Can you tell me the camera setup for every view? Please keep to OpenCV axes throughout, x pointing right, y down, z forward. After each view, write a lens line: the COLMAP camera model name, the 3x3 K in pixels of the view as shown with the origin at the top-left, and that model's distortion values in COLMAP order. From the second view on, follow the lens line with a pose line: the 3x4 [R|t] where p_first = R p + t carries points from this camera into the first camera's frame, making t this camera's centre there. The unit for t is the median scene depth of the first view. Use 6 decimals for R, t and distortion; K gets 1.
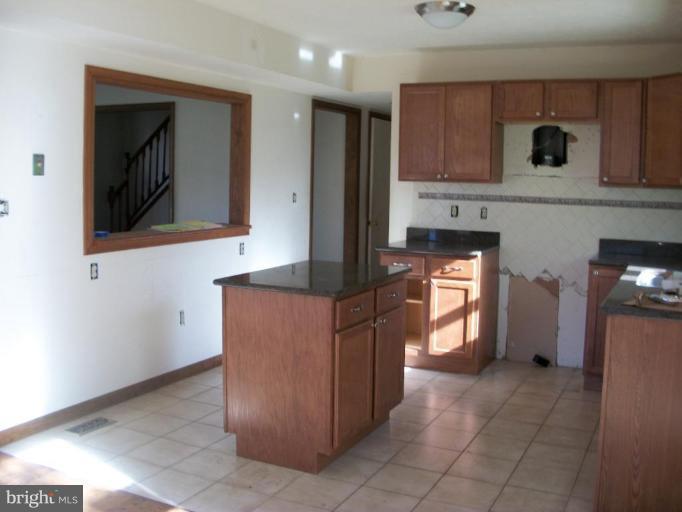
lens RADIAL K [[713.8, 0, 345.5], [0, 713.8, 236.3], [0, 0, 1]] dist [-0.208379, 0.184855]
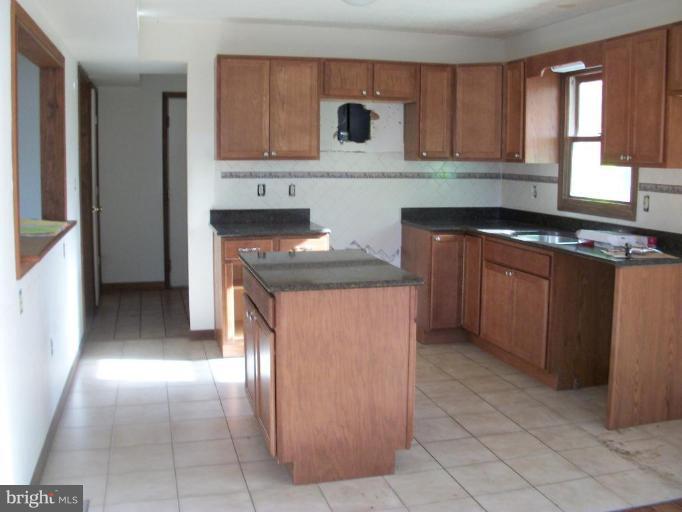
lens RADIAL K [[713.8, 0, 345.5], [0, 713.8, 236.3], [0, 0, 1]] dist [-0.208379, 0.184855]
pose [[0.747745, -0.089744, 0.657893, -0.436854], [0.064130, 0.995953, 0.062971, -0.028129], [-0.660881, -0.004895, 0.750474, 0.213369]]
